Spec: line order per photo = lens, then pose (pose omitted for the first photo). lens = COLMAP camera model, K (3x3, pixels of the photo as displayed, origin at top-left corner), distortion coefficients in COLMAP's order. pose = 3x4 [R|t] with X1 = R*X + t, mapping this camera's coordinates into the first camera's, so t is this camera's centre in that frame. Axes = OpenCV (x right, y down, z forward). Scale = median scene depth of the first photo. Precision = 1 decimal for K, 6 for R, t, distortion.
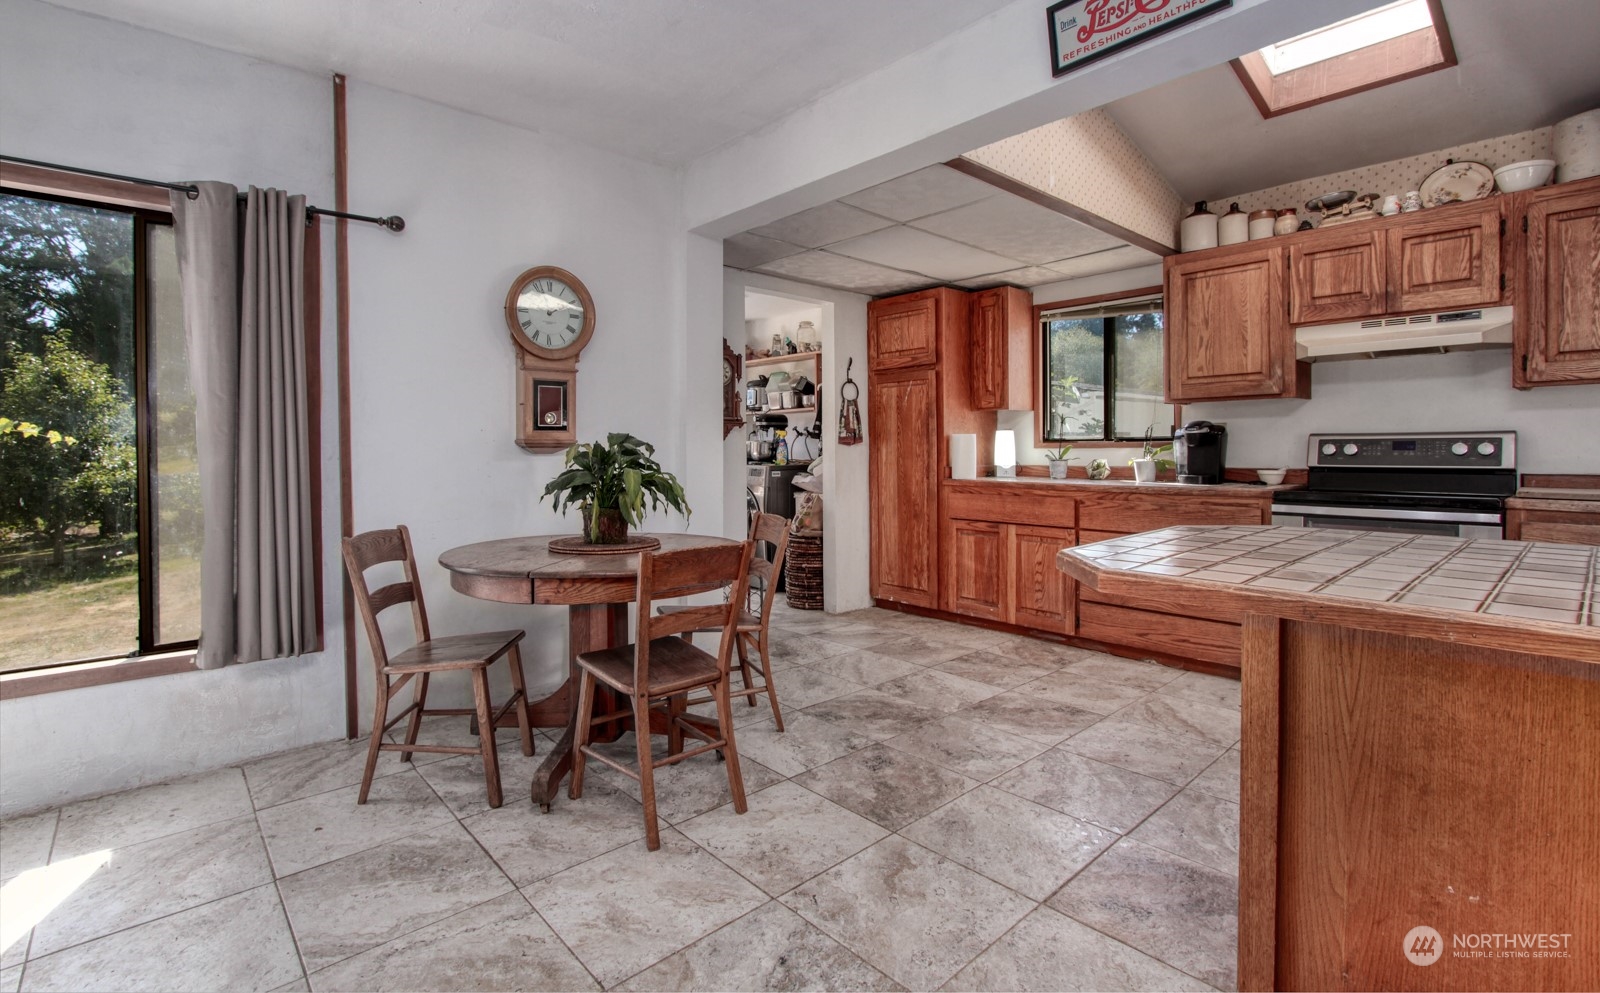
lens RADIAL K [[726.4, 0, 799.1], [0, 726.4, 462.5], [0, 0, 1]] dist [0.000270, 0.000007]
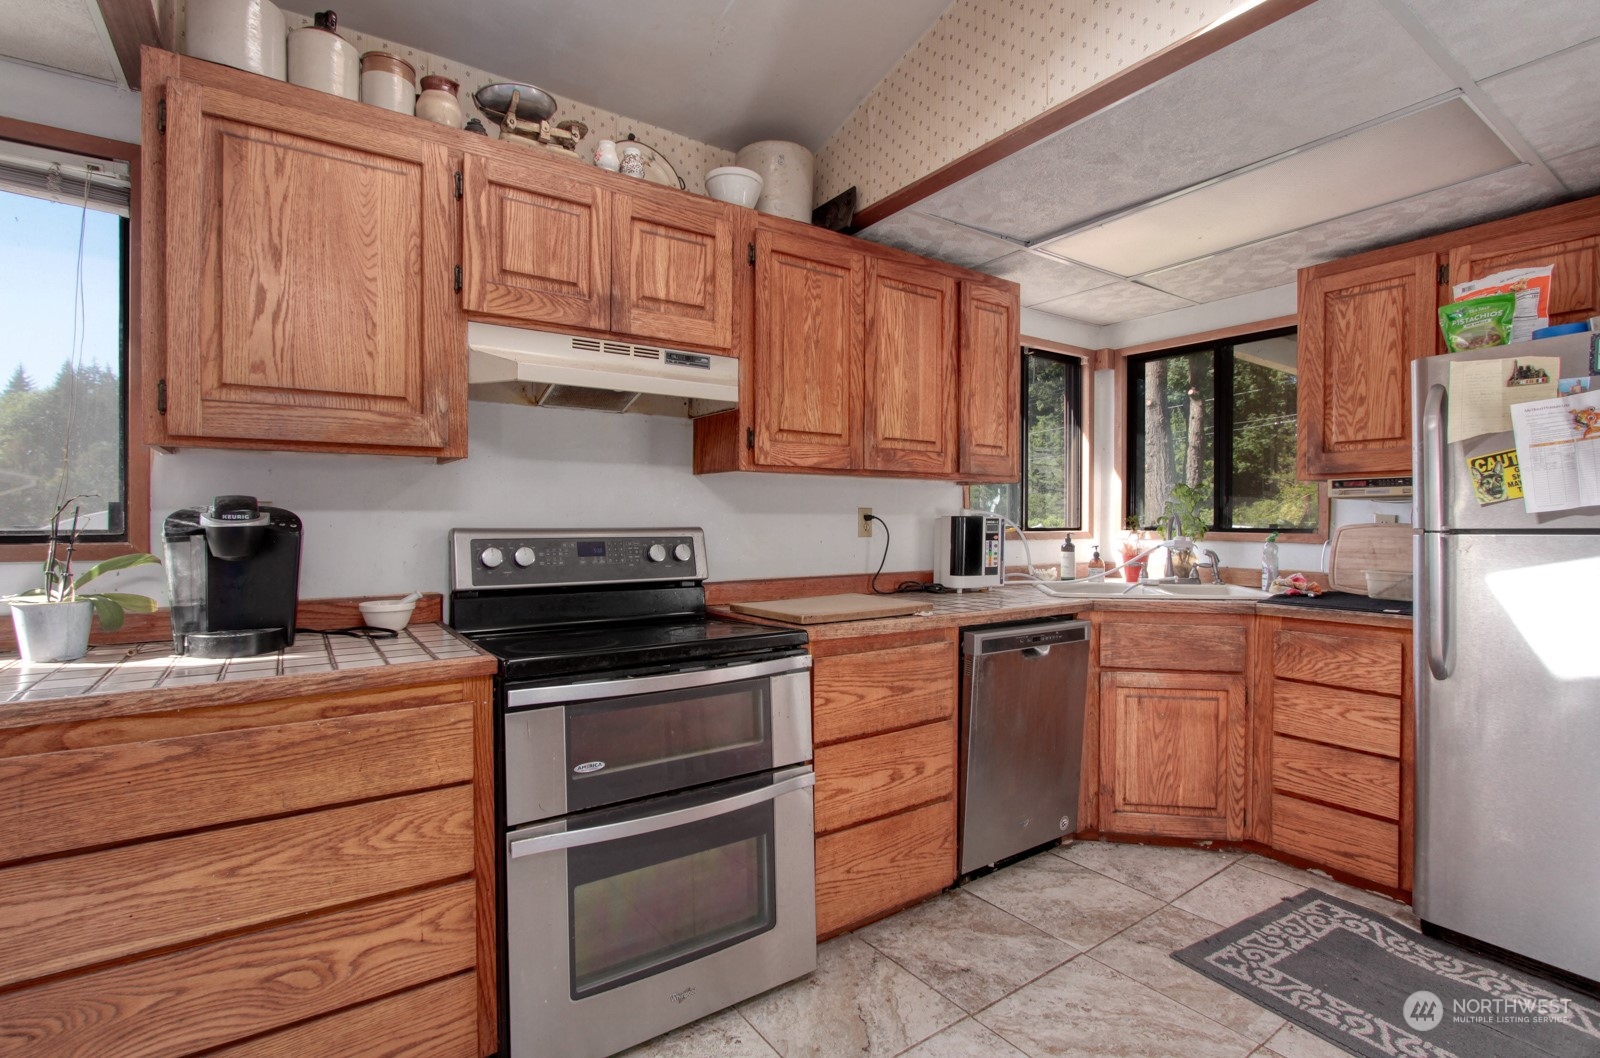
lens RADIAL K [[746.8, 0, 799.5], [0, 746.8, 523.3], [0, 0, 1]] dist [-0.014169, -0.000023]
pose [[0.136077, 0.001823, 0.990697, 0.212967], [0.018690, 0.999816, -0.004407, -0.039864], [-0.990522, 0.019116, 0.136018, 0.737655]]
